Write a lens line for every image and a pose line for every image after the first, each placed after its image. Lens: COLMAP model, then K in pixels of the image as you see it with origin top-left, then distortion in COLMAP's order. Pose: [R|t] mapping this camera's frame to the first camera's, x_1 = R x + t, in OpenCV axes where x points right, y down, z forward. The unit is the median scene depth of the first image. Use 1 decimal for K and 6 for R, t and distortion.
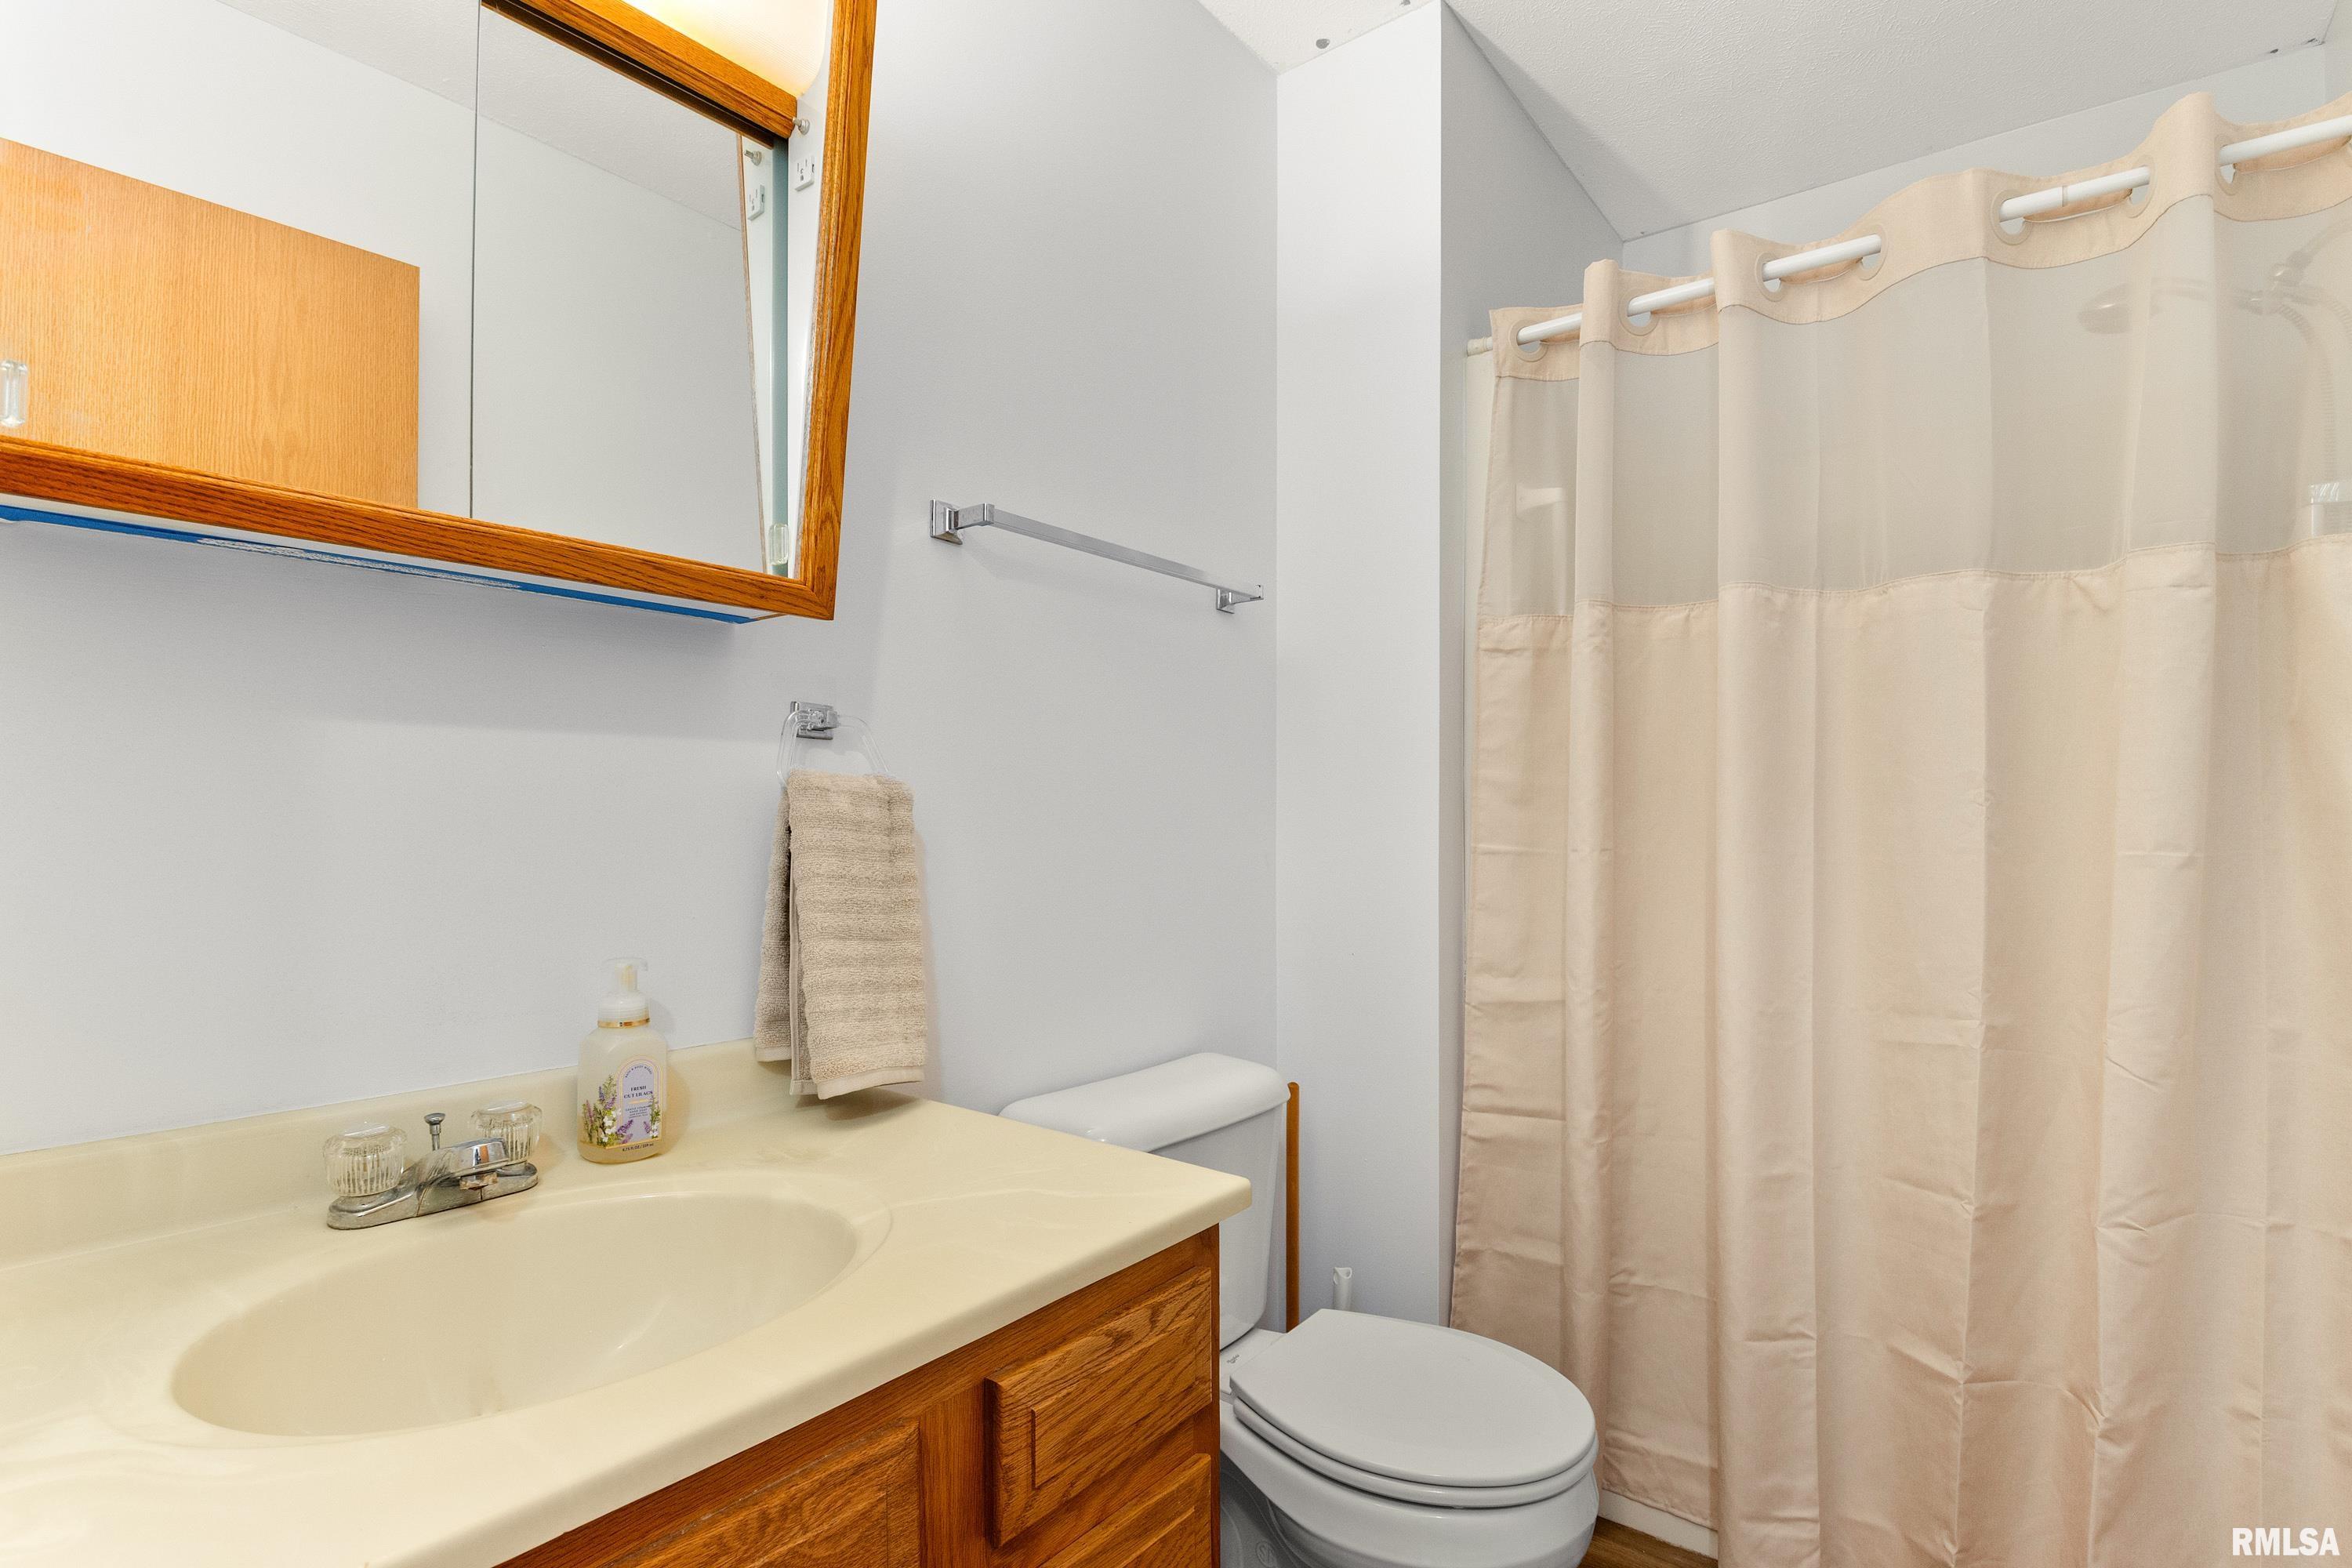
lens RADIAL K [[1118.6, 0, 1180.9], [0, 1118.6, 852.2], [0, 0, 1]] dist [-0.013624, 0.000142]
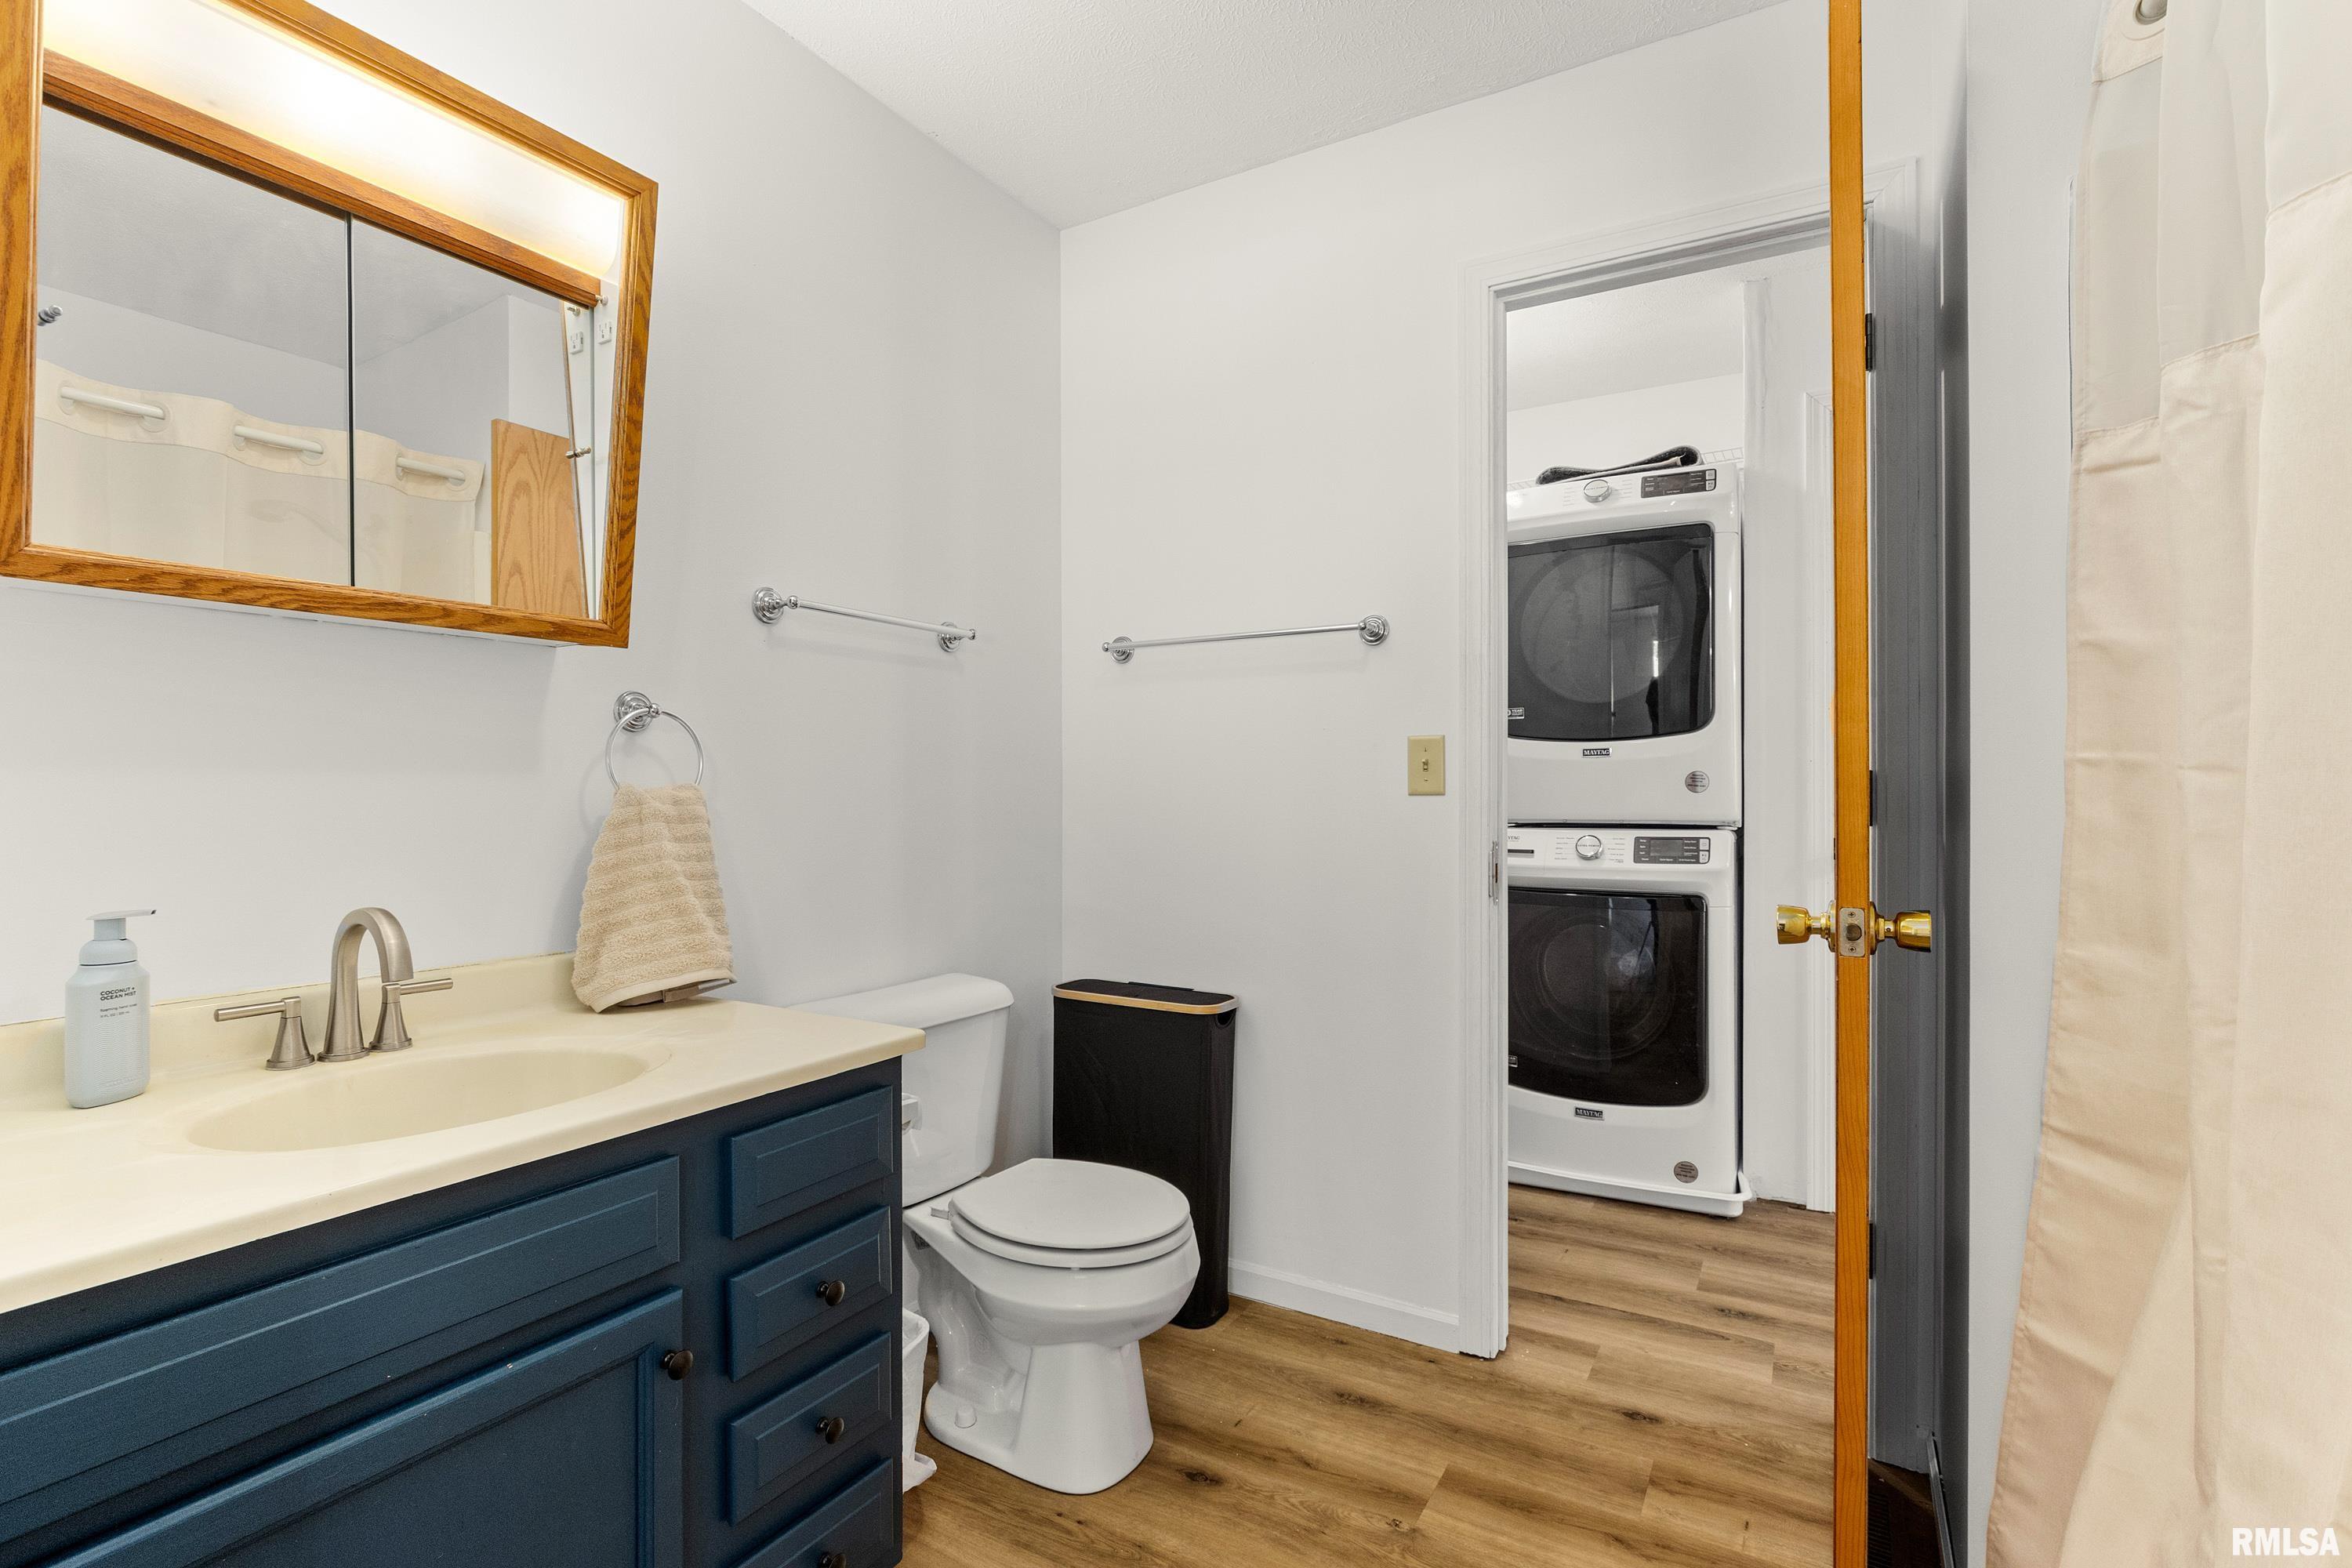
lens RADIAL K [[1102.3, 0, 1165.8], [0, 1102.3, 792.8], [0, 0, 1]] dist [-0.012581, 0.005574]
pose [[0.989936, 0.001564, 0.141509, 0.182130], [-0.001631, 0.999999, 0.000356, -0.015749], [-0.141508, -0.000584, 0.989937, -0.514849]]
